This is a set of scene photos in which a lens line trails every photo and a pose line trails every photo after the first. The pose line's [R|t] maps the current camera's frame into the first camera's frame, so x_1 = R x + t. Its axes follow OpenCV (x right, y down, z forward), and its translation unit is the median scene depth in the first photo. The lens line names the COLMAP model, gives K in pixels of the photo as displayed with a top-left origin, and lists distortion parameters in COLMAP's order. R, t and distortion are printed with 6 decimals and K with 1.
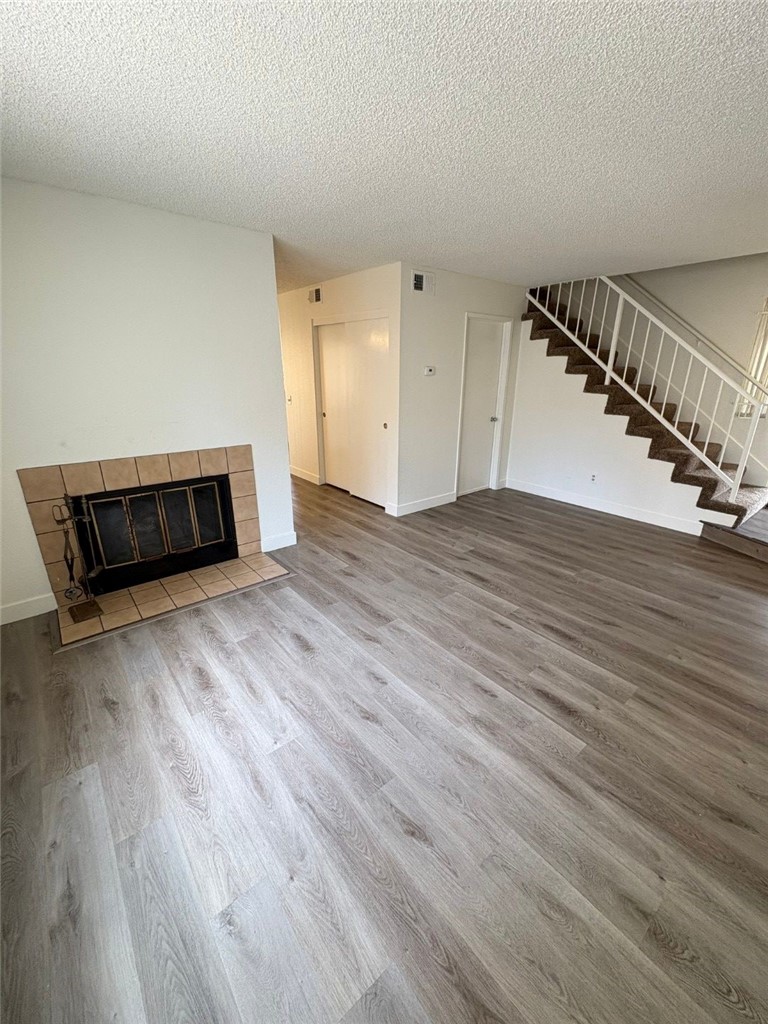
lens RADIAL K [[413.8, 0, 387.2], [0, 413.8, 510.5], [0, 0, 1]] dist [-0.001948, -0.000124]
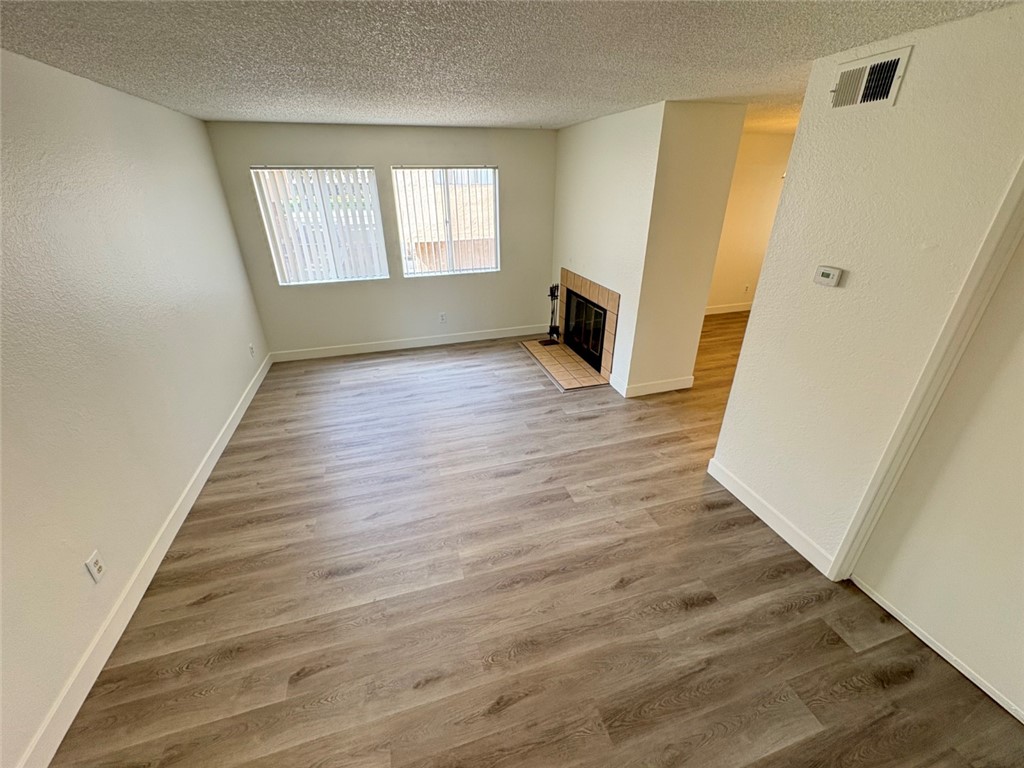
lens RADIAL K [[413.8, 0, 513.6], [0, 413.8, 385.2], [0, 0, 1]] dist [-0.001948, -0.000124]
pose [[-0.381994, 0.408793, -0.828835, 0.961198], [-0.297444, 0.794744, 0.529065, -0.534851], [0.874990, 0.448632, -0.181995, 1.154688]]
